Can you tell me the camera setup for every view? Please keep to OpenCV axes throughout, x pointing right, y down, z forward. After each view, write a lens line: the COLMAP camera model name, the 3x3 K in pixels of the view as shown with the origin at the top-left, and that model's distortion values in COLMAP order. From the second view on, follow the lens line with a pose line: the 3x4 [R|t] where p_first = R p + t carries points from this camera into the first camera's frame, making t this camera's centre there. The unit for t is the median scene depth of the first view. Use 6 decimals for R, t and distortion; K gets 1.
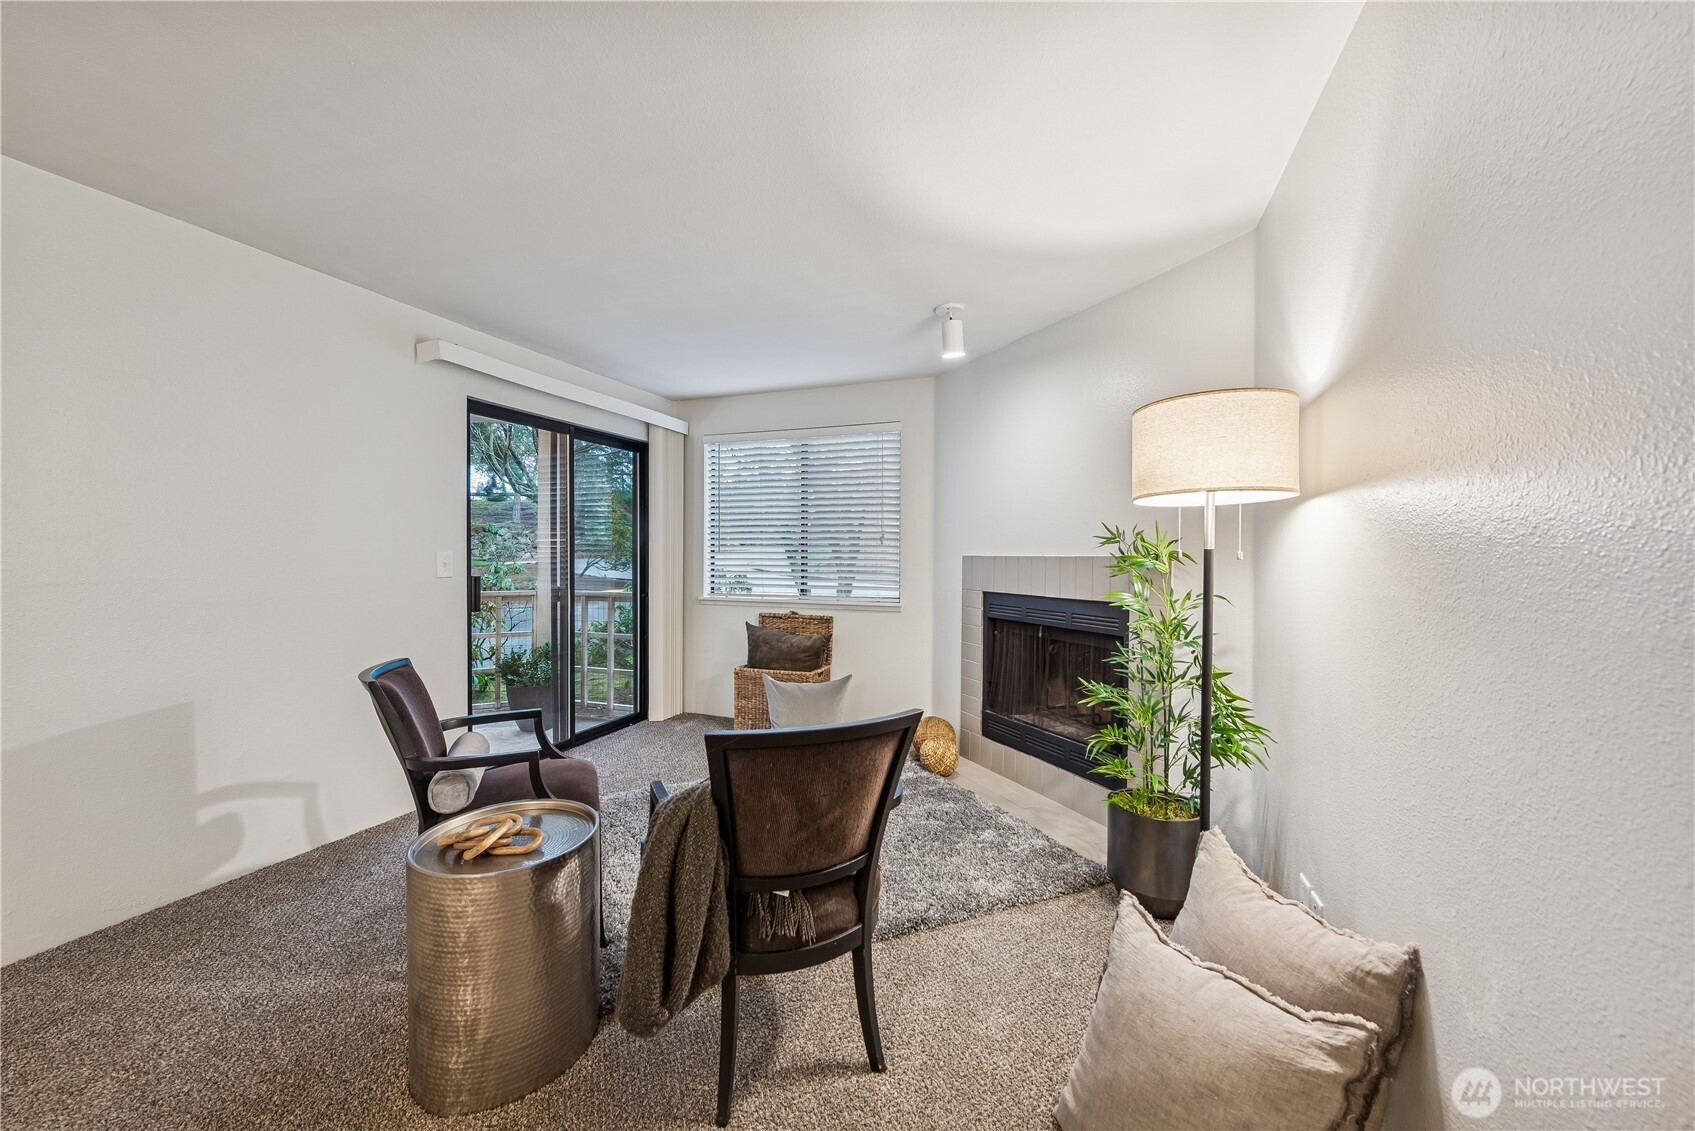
lens RADIAL K [[664.7, 0, 837.2], [0, 664.7, 554.3], [0, 0, 1]] dist [0.000909, -0.000065]
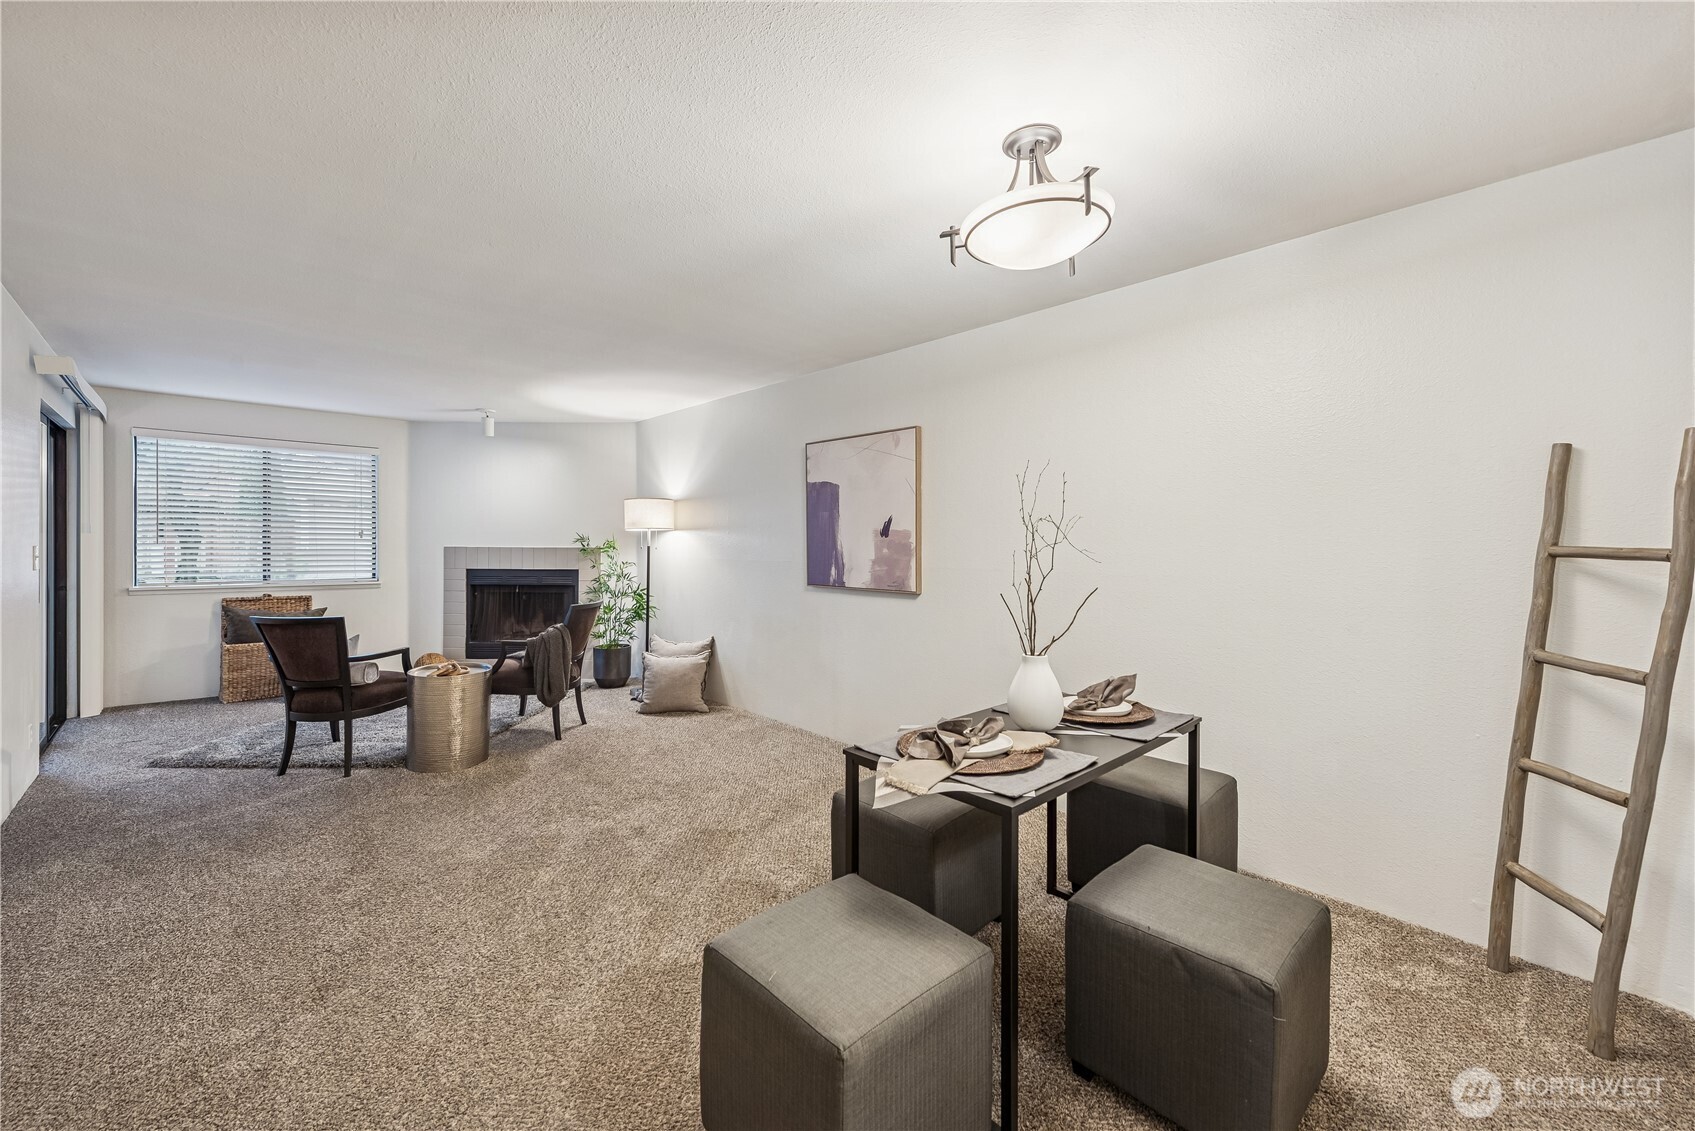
lens RADIAL K [[664.7, 0, 837.2], [0, 664.7, 554.3], [0, 0, 1]] dist [0.000909, -0.000065]
pose [[0.427810, -0.010099, 0.903812, -0.863605], [-0.004132, 0.999905, 0.013129, -0.005237], [-0.903859, -0.009351, 0.427728, -0.511281]]
